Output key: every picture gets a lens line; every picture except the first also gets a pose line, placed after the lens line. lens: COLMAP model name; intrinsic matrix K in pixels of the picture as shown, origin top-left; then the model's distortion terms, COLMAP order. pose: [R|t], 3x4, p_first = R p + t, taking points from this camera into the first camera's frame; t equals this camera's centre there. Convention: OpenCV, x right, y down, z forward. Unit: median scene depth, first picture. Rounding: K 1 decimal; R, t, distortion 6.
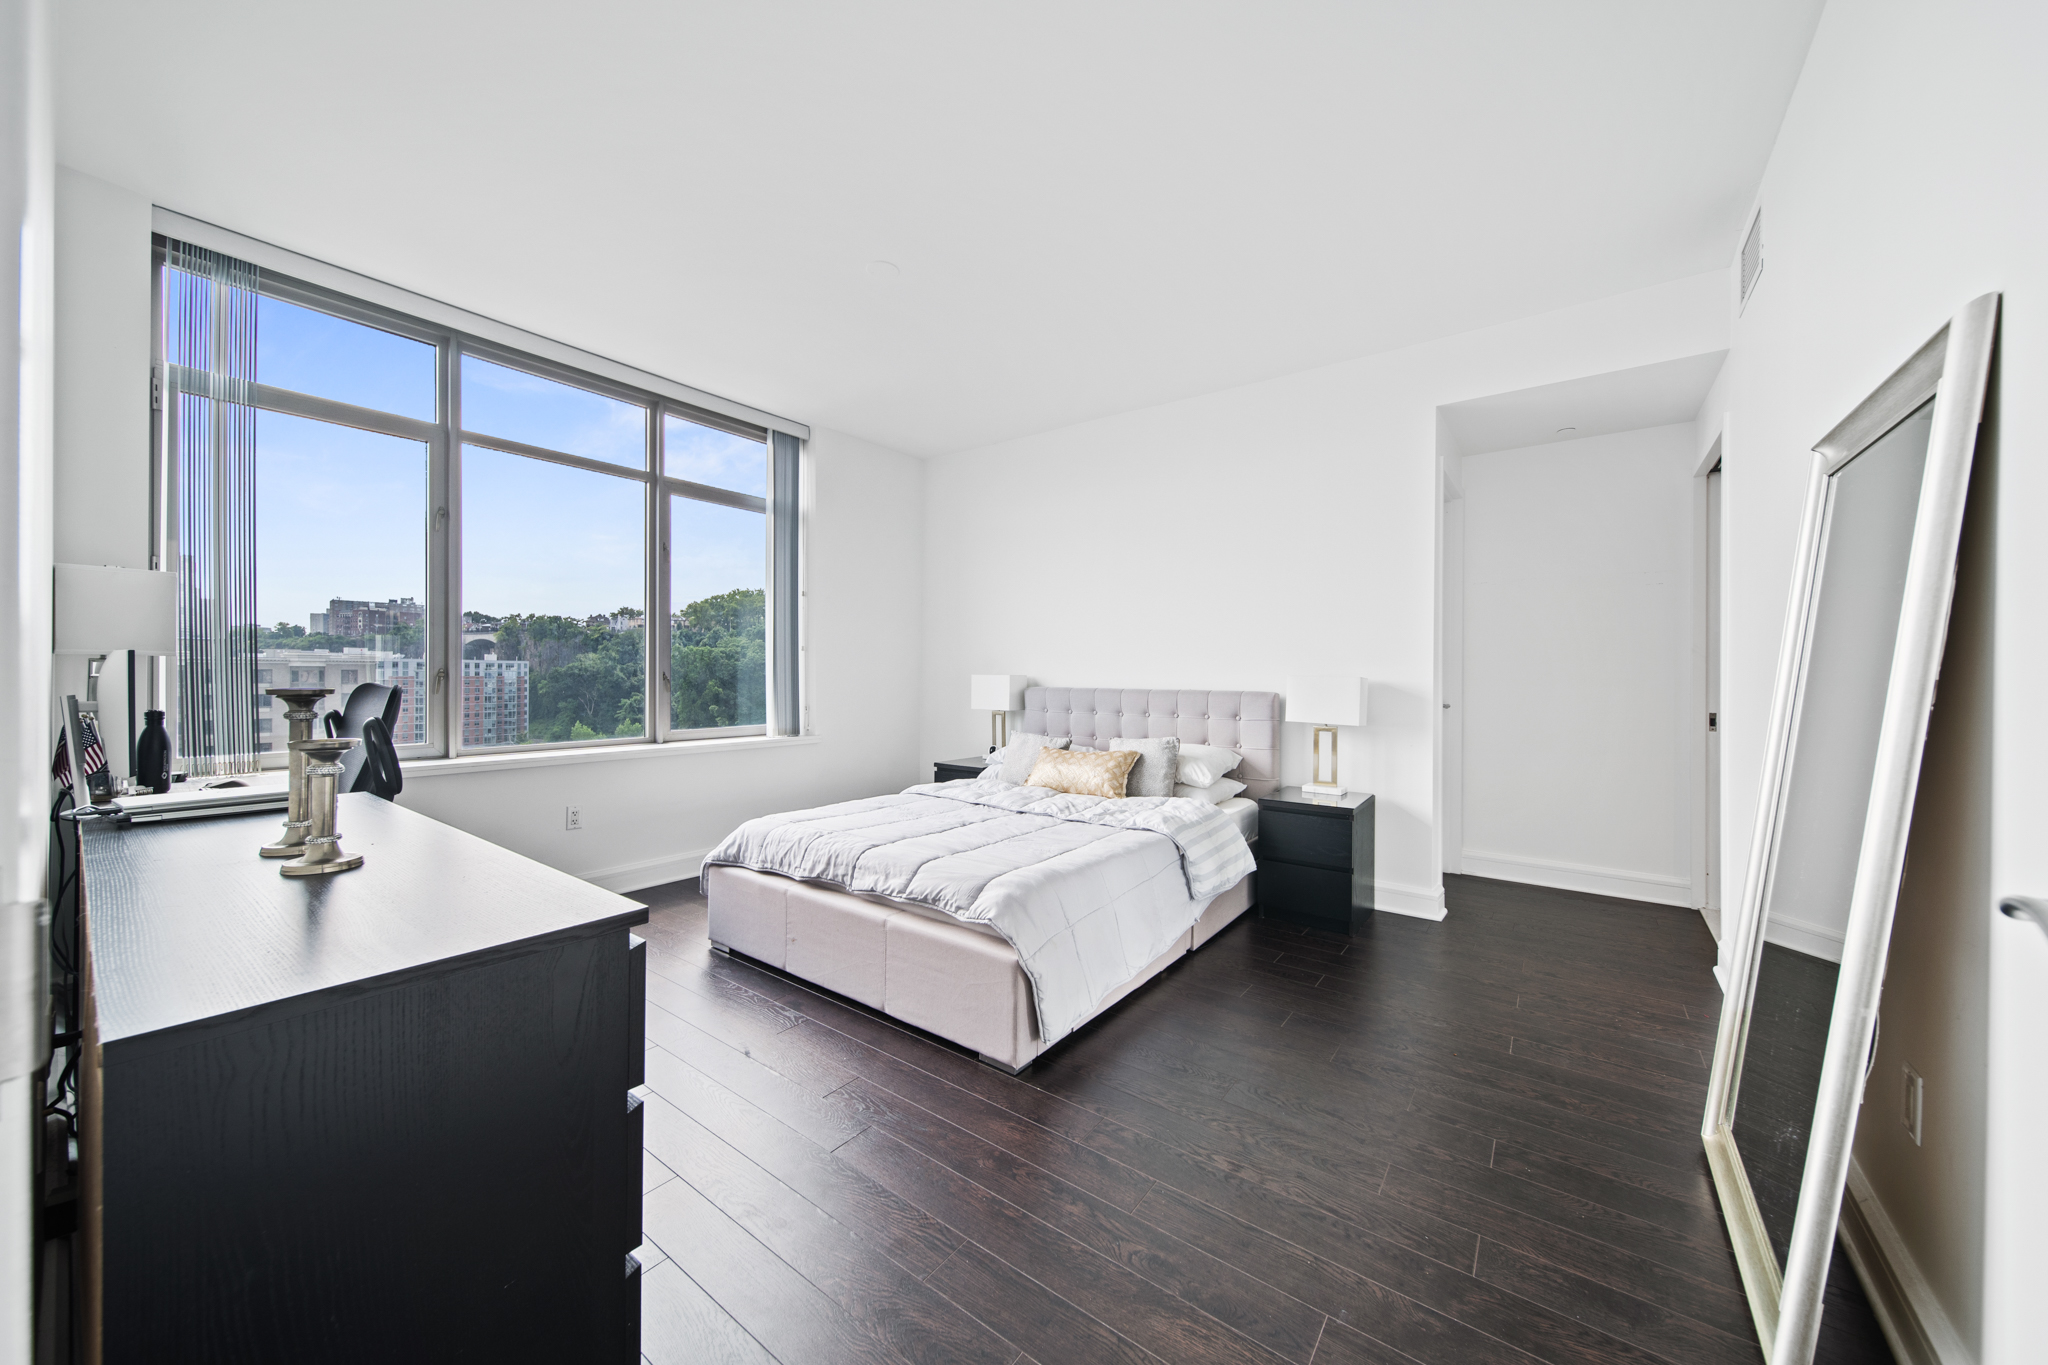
lens RADIAL K [[727.2, 0, 1013.7], [0, 727.2, 669.6], [0, 0, 1]] dist [0.002762, -0.000045]
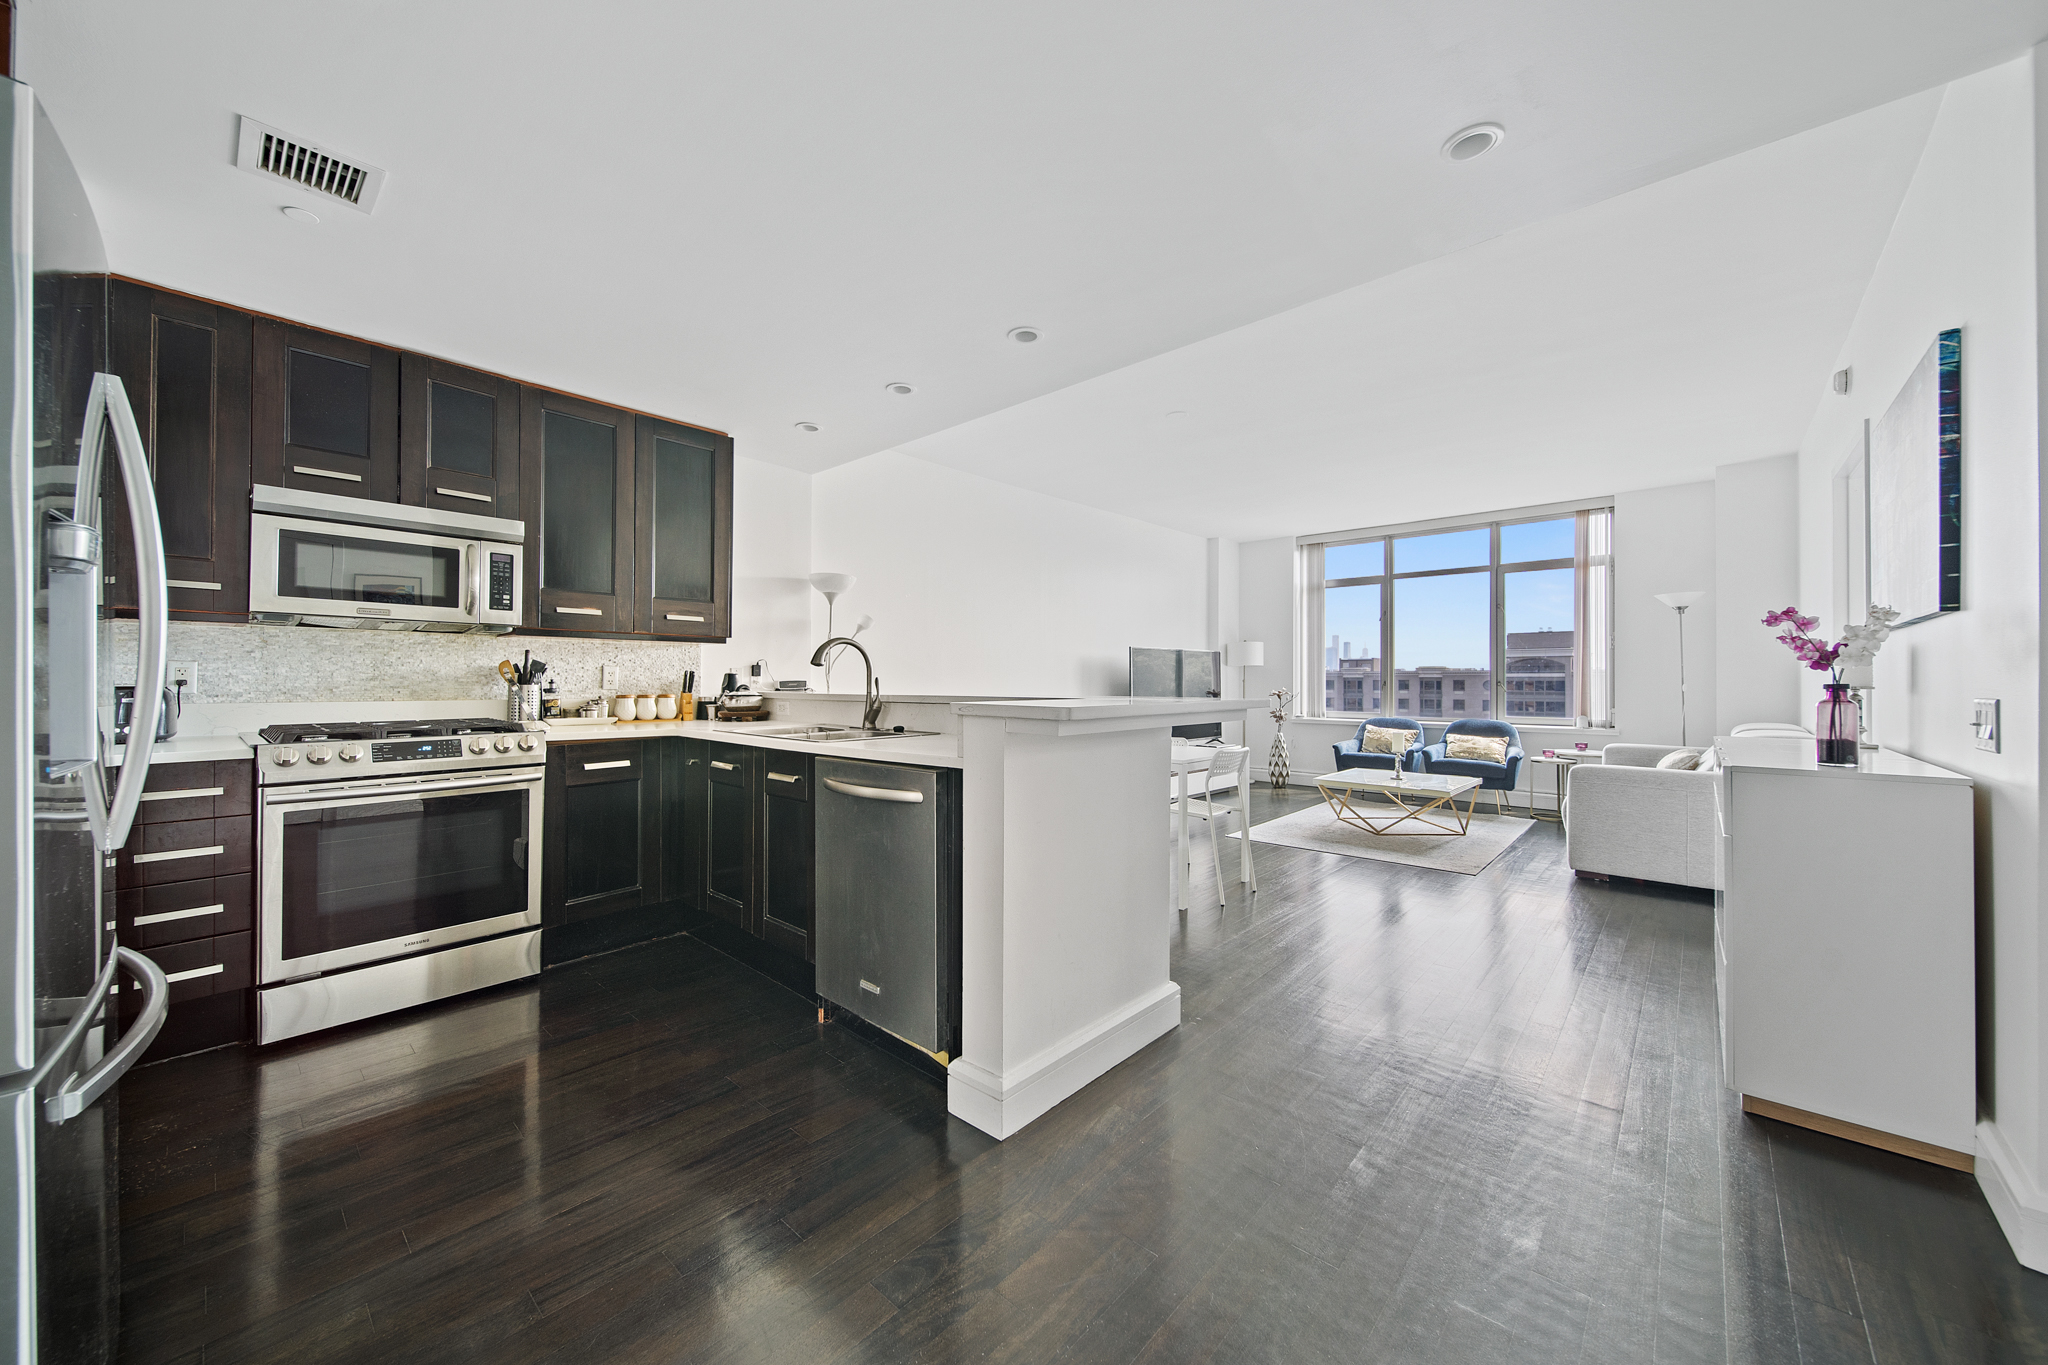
lens RADIAL K [[730.9, 0, 1016.5], [0, 730.9, 671.6], [0, 0, 1]] dist [-0.001627, -0.000764]
pose [[-0.109732, -0.018618, -0.993787, 1.241769], [0.004430, 0.999805, -0.019220, 0.007021], [0.993951, -0.006512, -0.109628, 0.073857]]
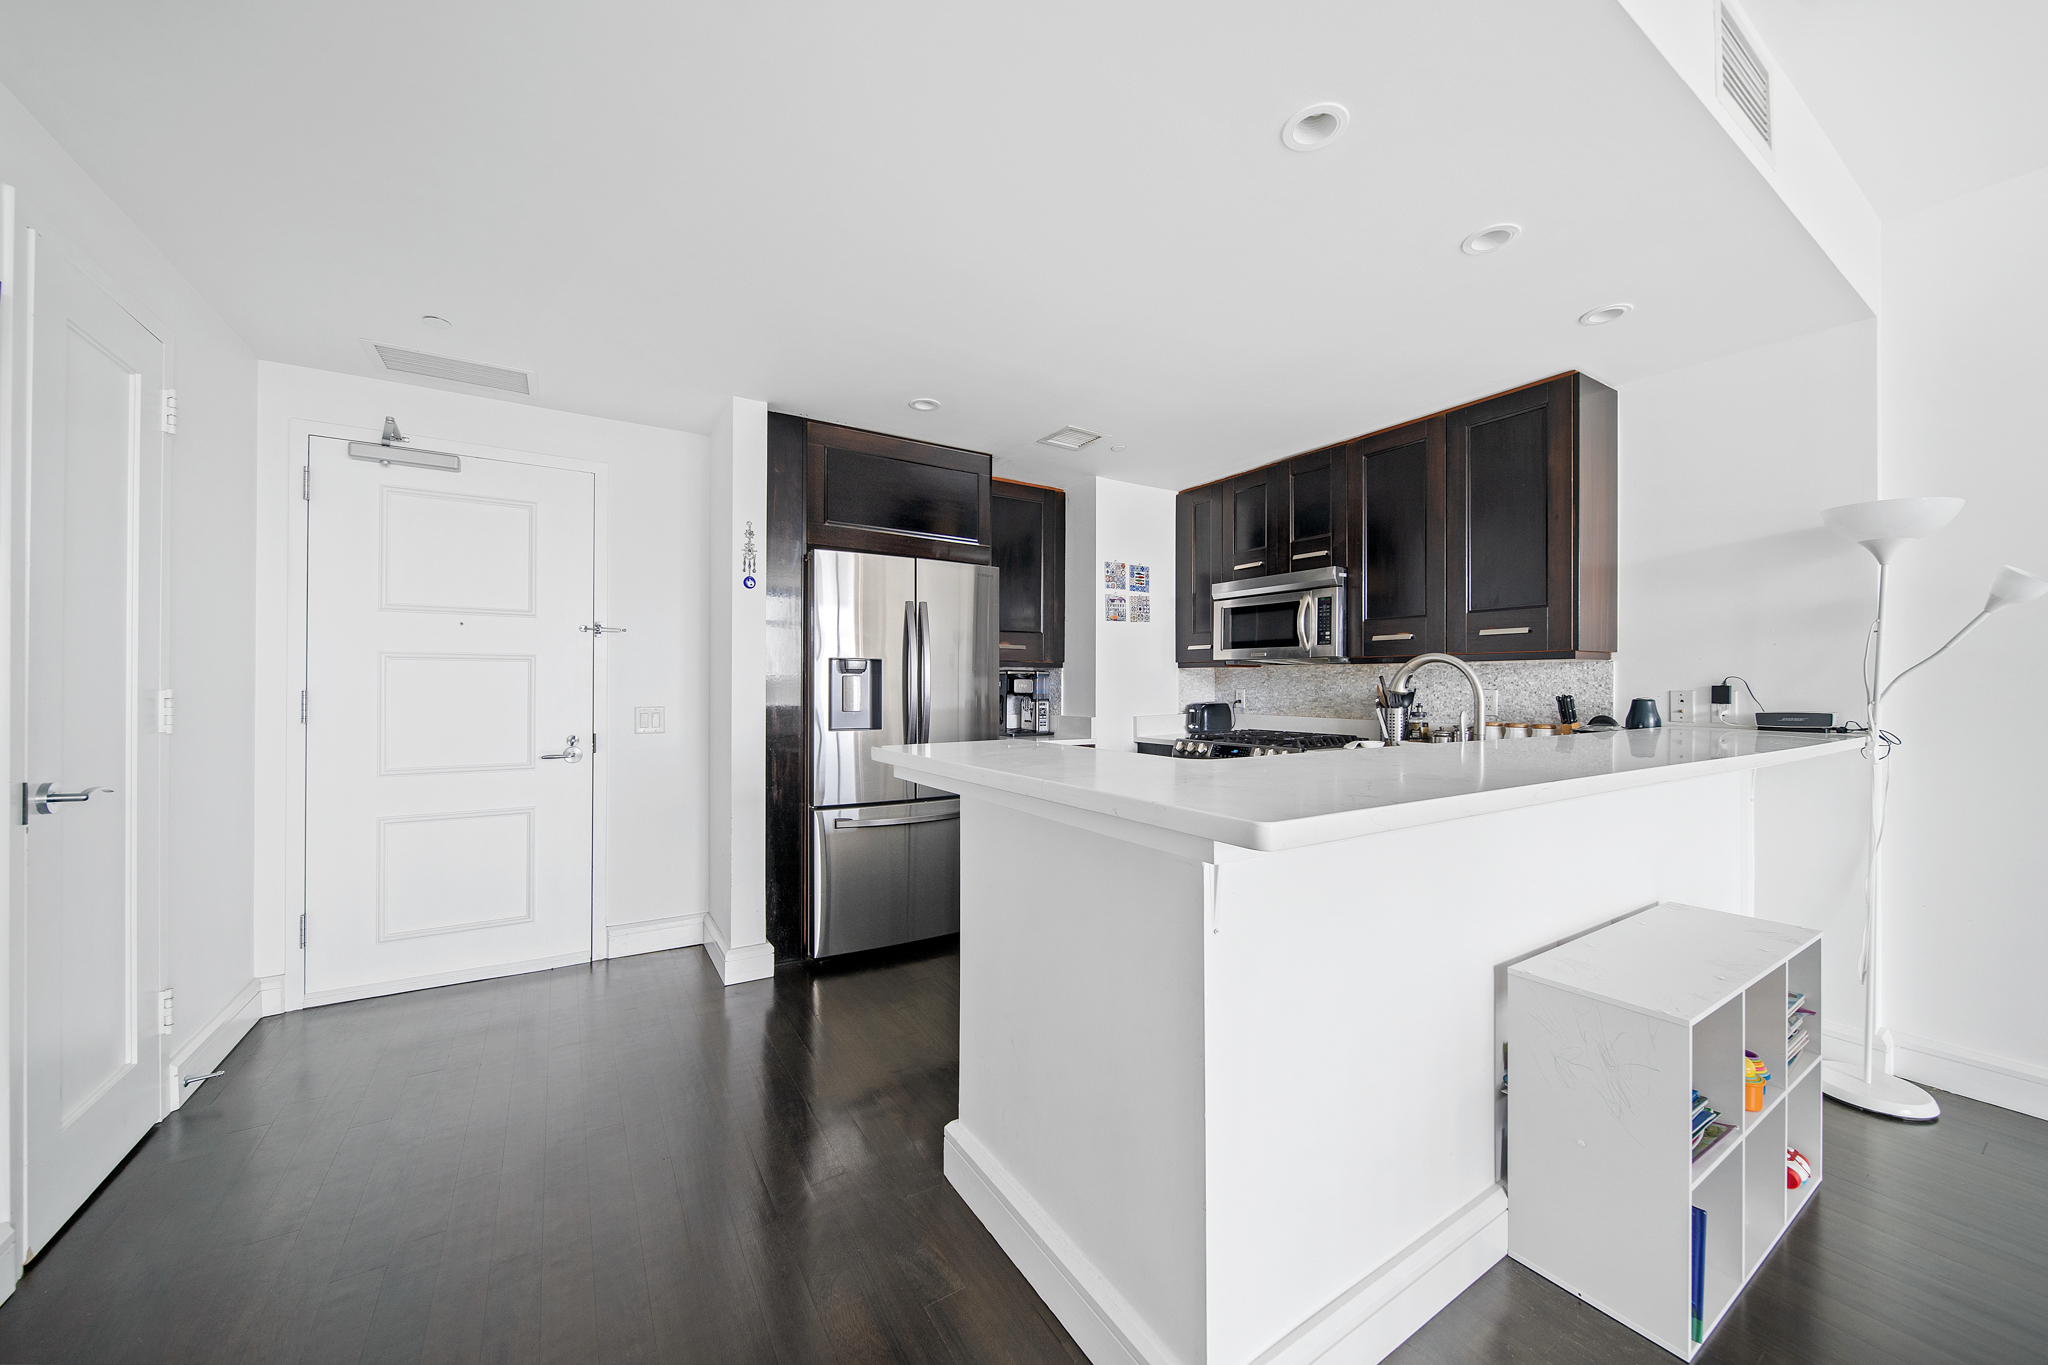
lens RADIAL K [[730.9, 0, 1022.9], [0, 730.9, 678.4], [0, 0, 1]] dist [-0.001627, -0.000764]
pose [[-0.931549, -0.004839, 0.363584, 0.647580], [-0.010469, 0.999854, -0.013514, -0.013514], [-0.363466, -0.016396, -0.931463, 0.386099]]
